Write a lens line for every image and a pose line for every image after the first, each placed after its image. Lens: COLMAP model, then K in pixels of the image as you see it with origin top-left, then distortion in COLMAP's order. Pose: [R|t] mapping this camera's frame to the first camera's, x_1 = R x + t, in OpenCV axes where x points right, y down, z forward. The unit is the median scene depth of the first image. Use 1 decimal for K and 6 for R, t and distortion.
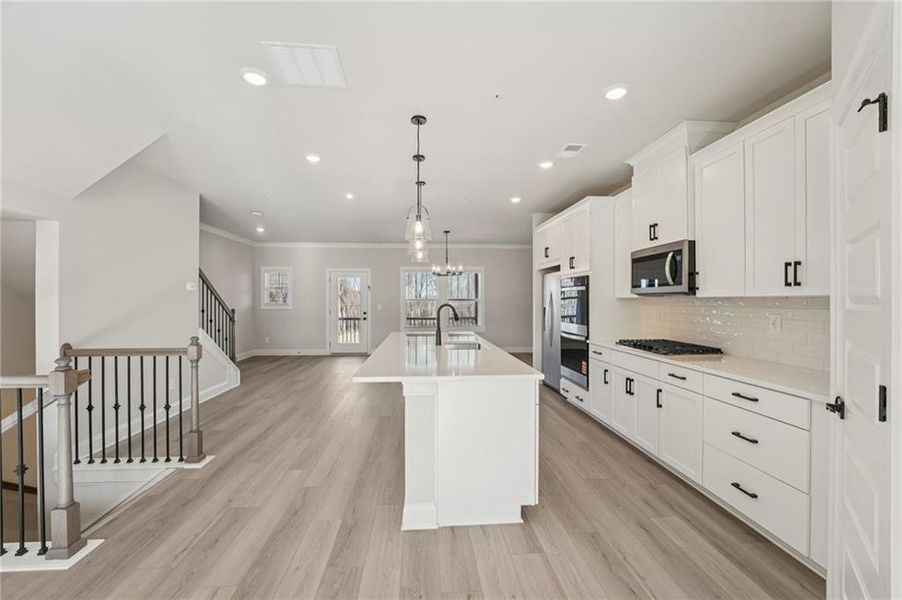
lens RADIAL K [[366.0, 0, 450.2], [0, 366.0, 302.5], [0, 0, 1]] dist [-0.023489, 0.003020]
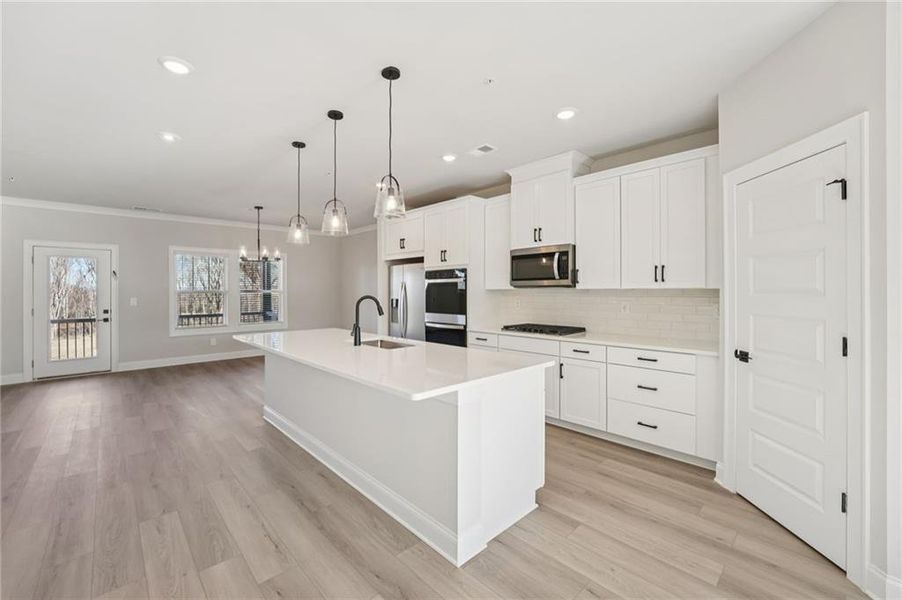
lens RADIAL K [[366.0, 0, 452.1], [0, 366.0, 296.1], [0, 0, 1]] dist [-0.023489, 0.003020]
pose [[0.777607, -0.009247, 0.628682, -0.453774], [0.005568, 0.999954, 0.007820, -0.002138], [-0.628726, -0.002581, 0.777623, 0.250155]]
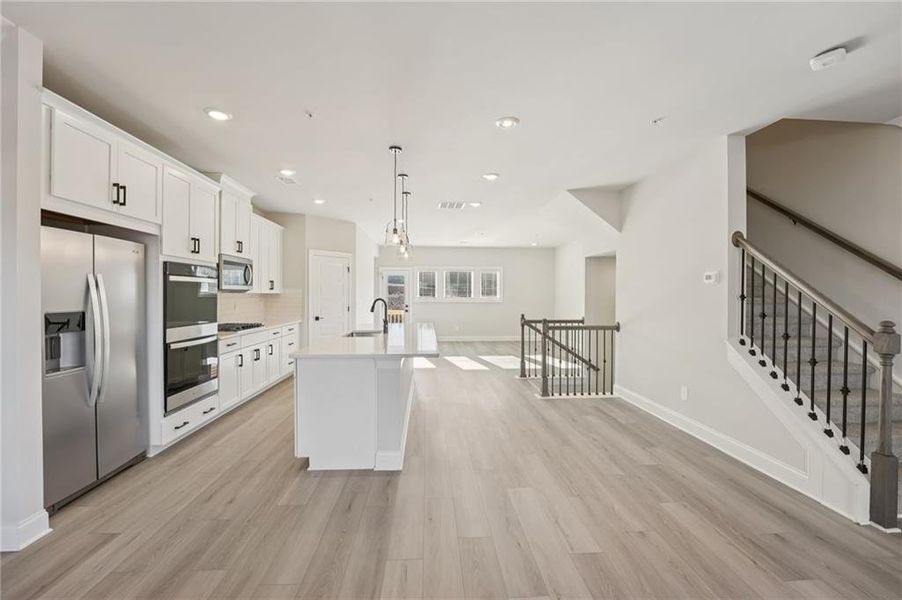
lens RADIAL K [[366.0, 0, 451.6], [0, 366.0, 297.3], [0, 0, 1]] dist [-0.023489, 0.003020]
pose [[-0.999944, -0.009831, 0.003910, -0.296829], [-0.009786, 0.999887, 0.011432, -0.022233], [-0.004022, 0.011393, -0.999927, 2.575806]]
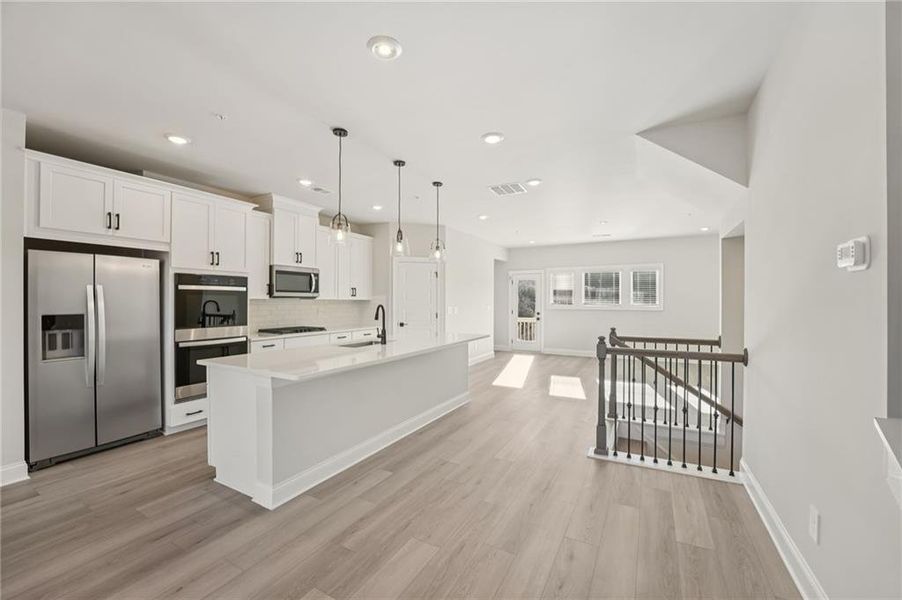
lens RADIAL K [[366.0, 0, 449.1], [0, 366.0, 299.2], [0, 0, 1]] dist [-0.023489, 0.003020]
pose [[-0.839419, -0.004105, 0.543470, -0.897217], [-0.002940, 0.999991, 0.003013, -0.022631], [-0.543478, 0.000931, -0.839423, 2.101054]]
